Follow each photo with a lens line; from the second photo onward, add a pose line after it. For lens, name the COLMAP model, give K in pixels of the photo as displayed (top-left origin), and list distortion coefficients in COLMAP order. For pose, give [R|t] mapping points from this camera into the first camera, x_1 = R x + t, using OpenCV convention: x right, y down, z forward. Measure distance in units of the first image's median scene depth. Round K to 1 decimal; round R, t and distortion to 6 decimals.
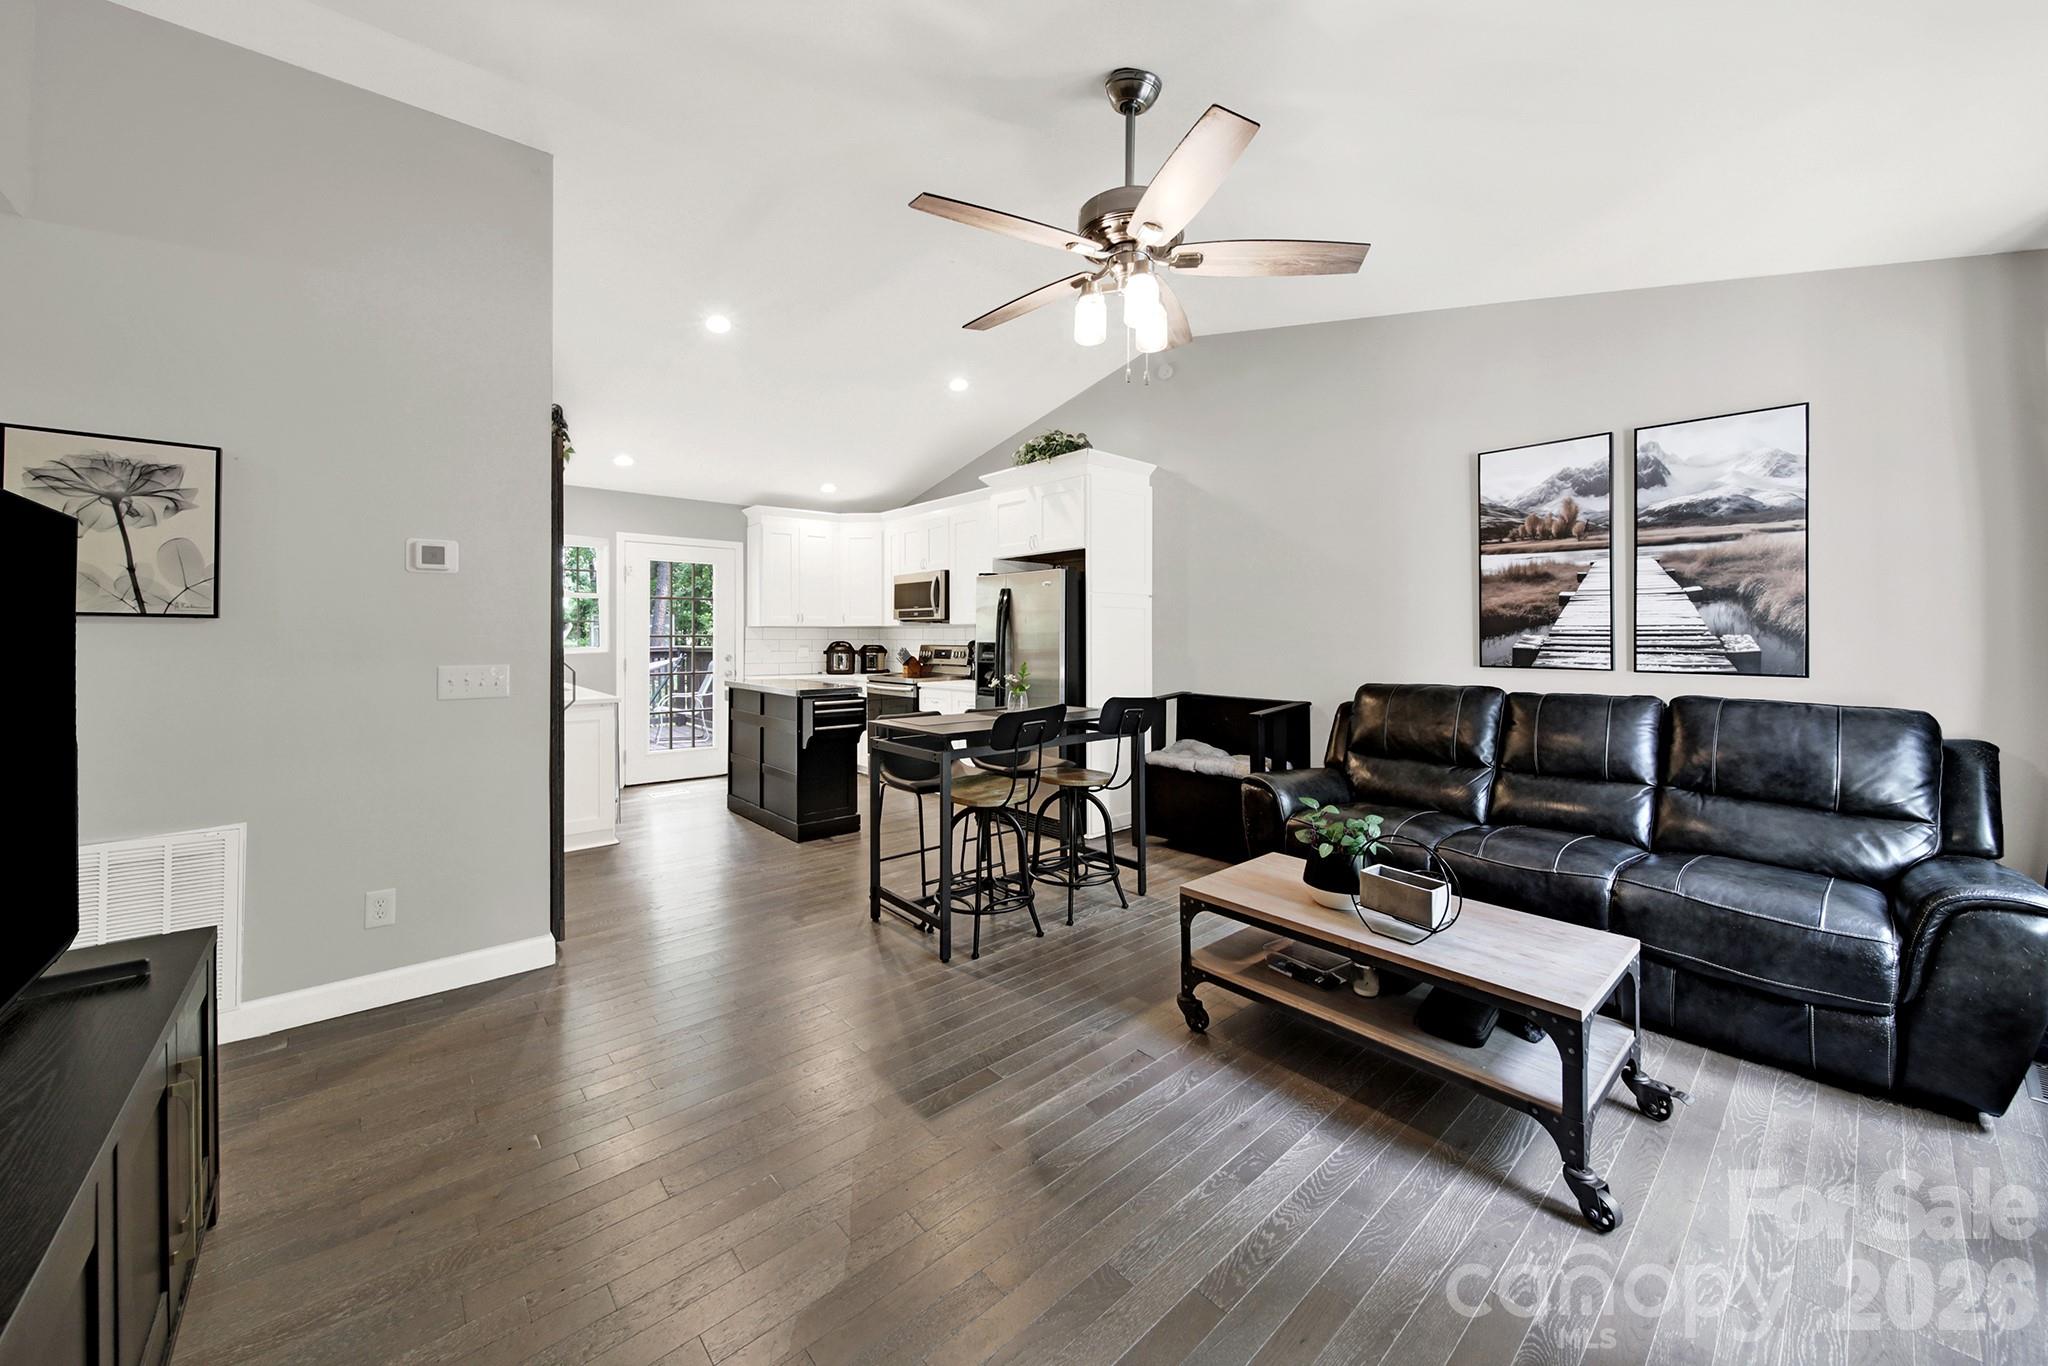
lens RADIAL K [[741.8, 0, 1004.2], [0, 741.8, 646.0], [0, 0, 1]] dist [-0.009287, -0.001558]
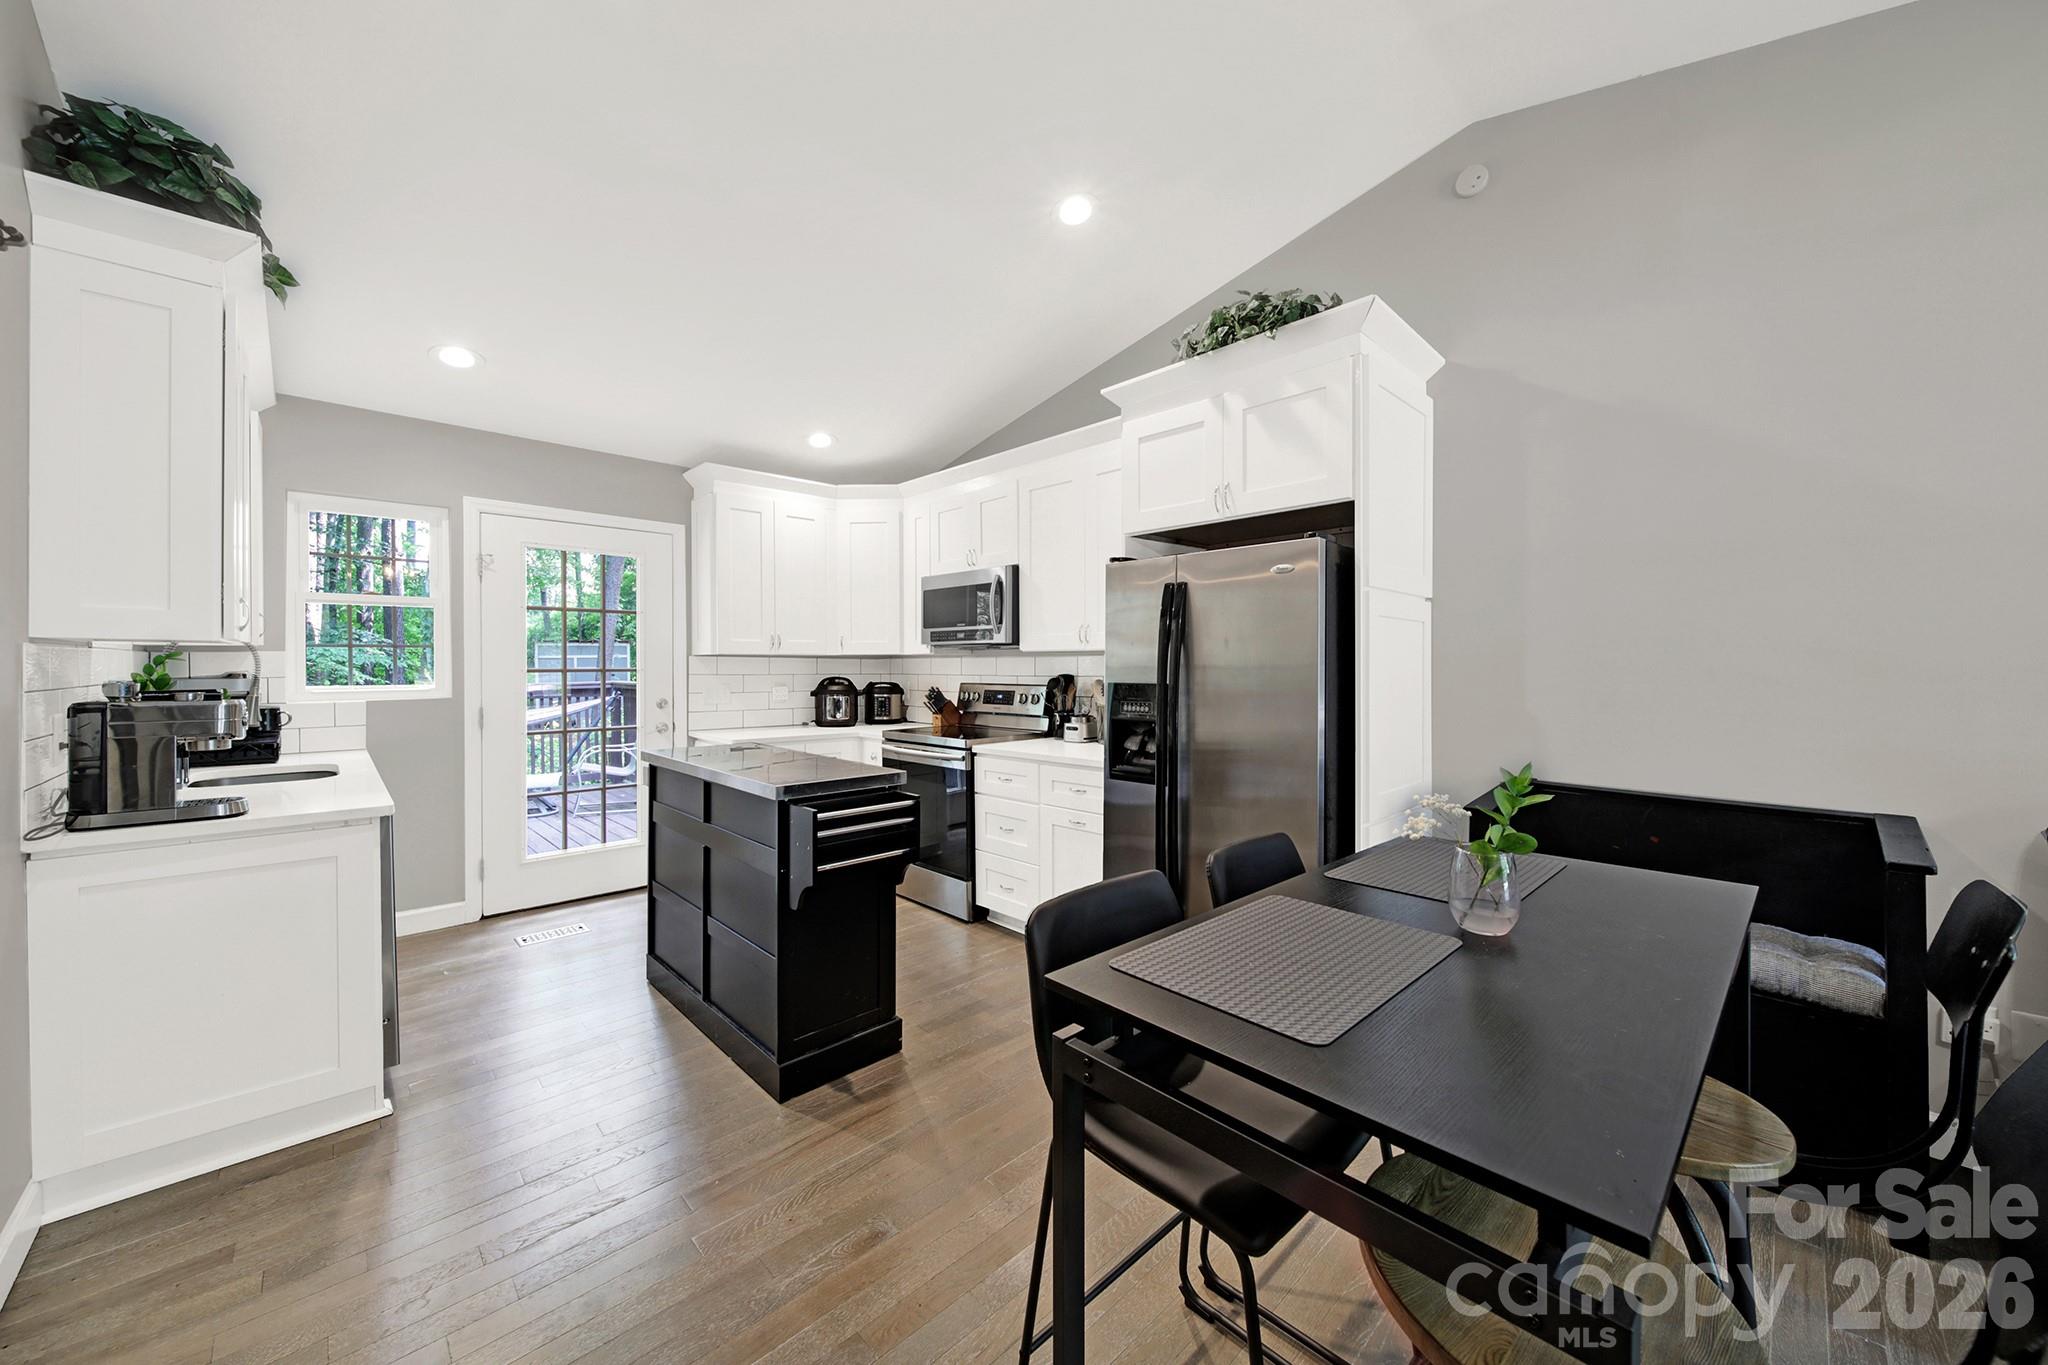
lens RADIAL K [[741.8, 0, 1023.5], [0, 741.8, 668.4], [0, 0, 1]] dist [-0.009287, -0.001558]
pose [[0.997891, -0.002245, 0.064874, -0.144975], [0.002899, 0.999946, -0.009991, -0.010673], [-0.064848, 0.010158, 0.997843, 0.487929]]
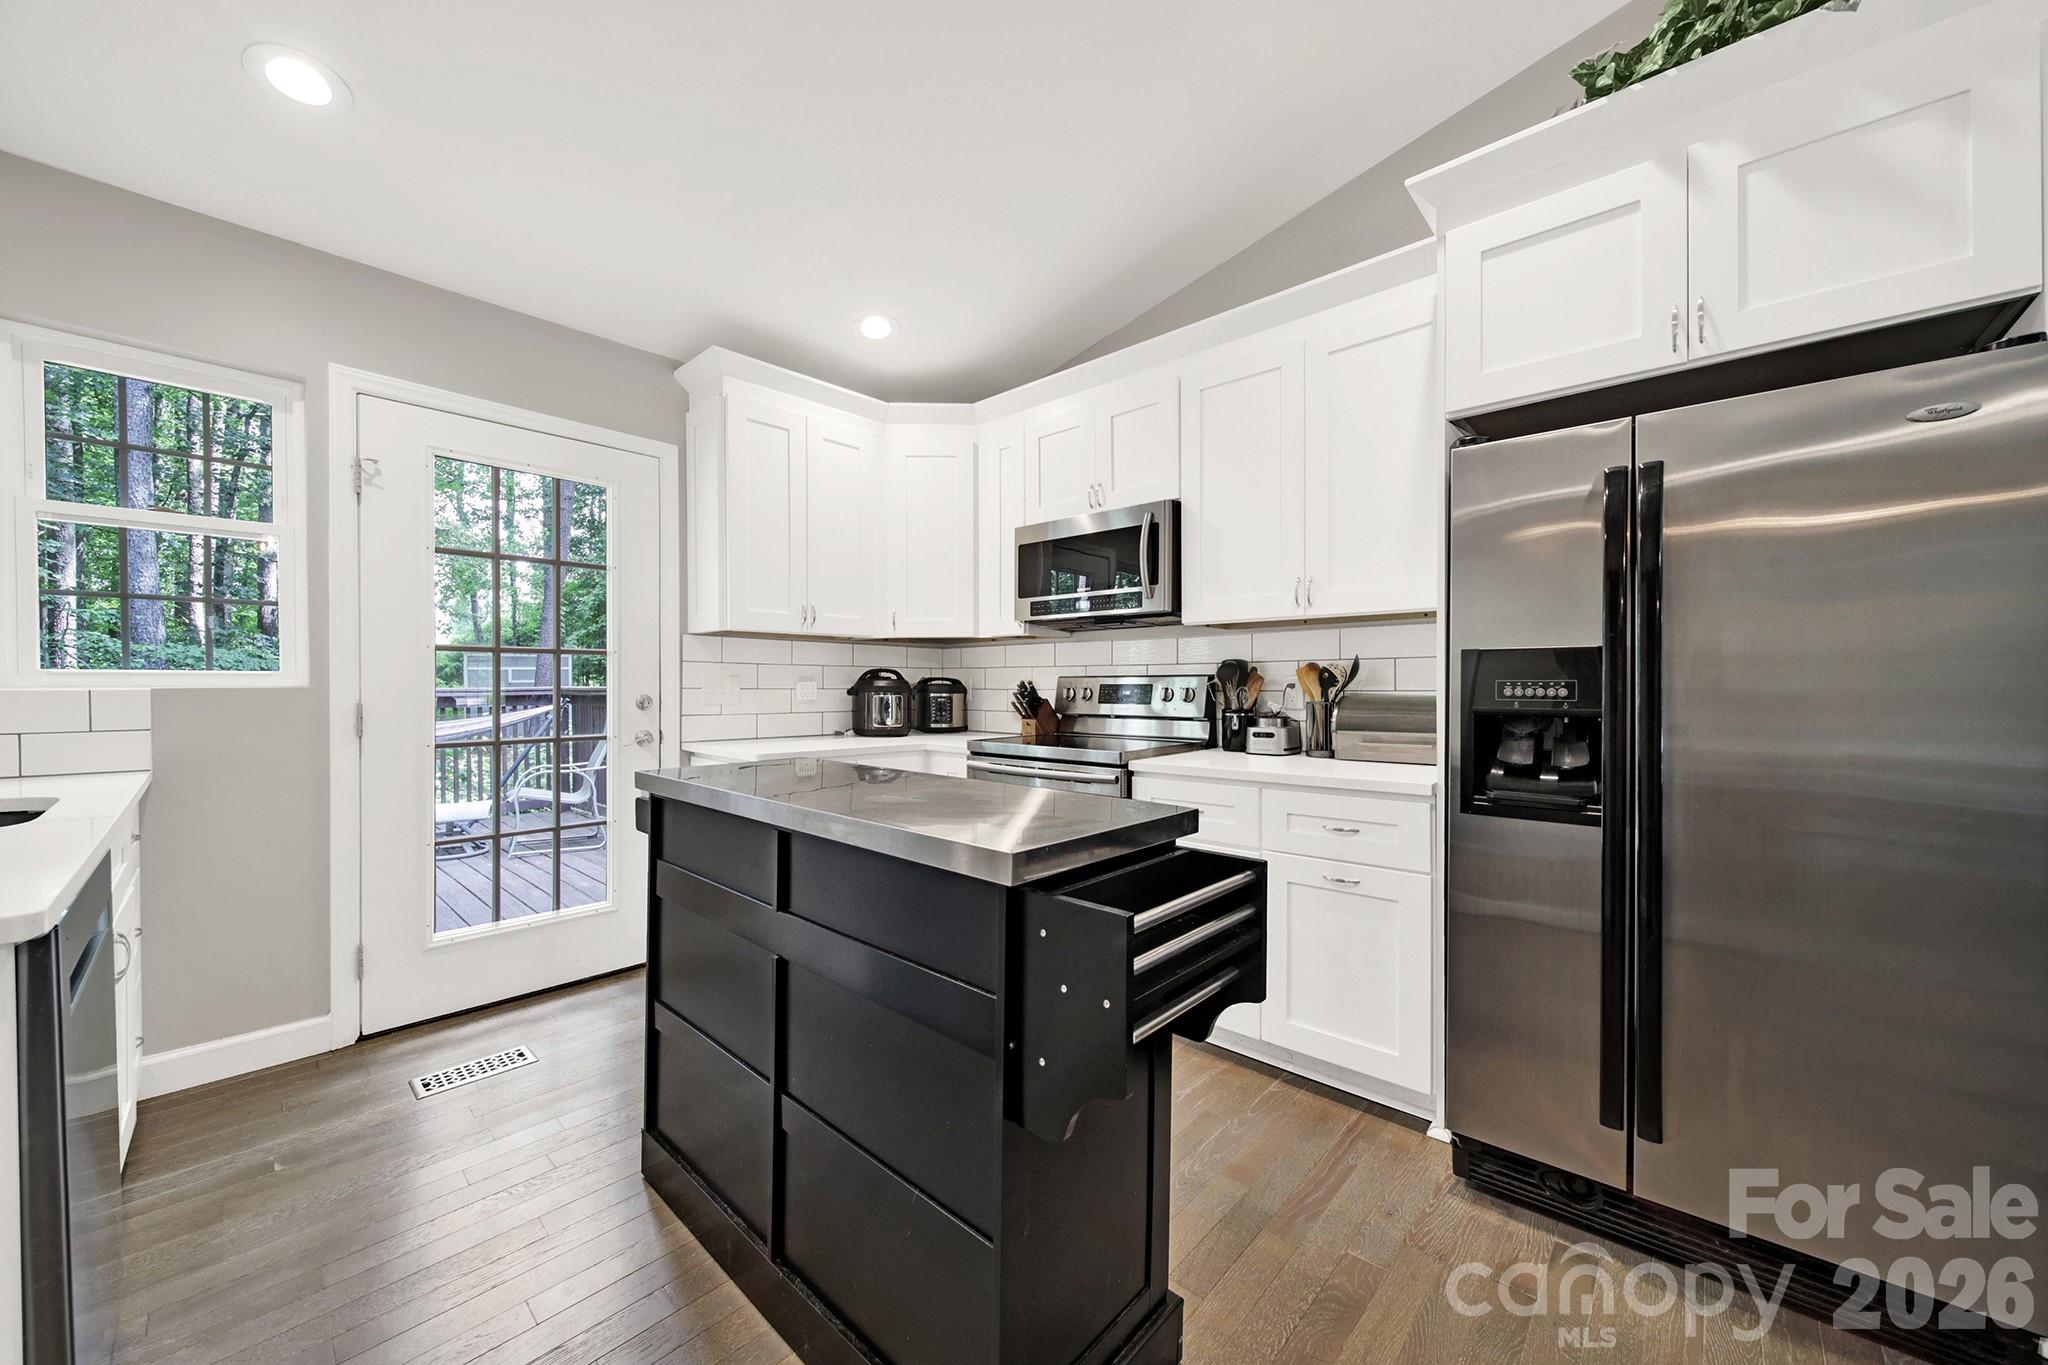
lens RADIAL K [[741.8, 0, 1017.6], [0, 741.8, 680.8], [0, 0, 1]] dist [-0.009287, -0.001558]
pose [[0.992444, -0.001210, 0.122693, -0.291636], [0.003272, 0.999857, -0.016603, 0.014929], [-0.122655, 0.016879, 0.992306, 0.765093]]
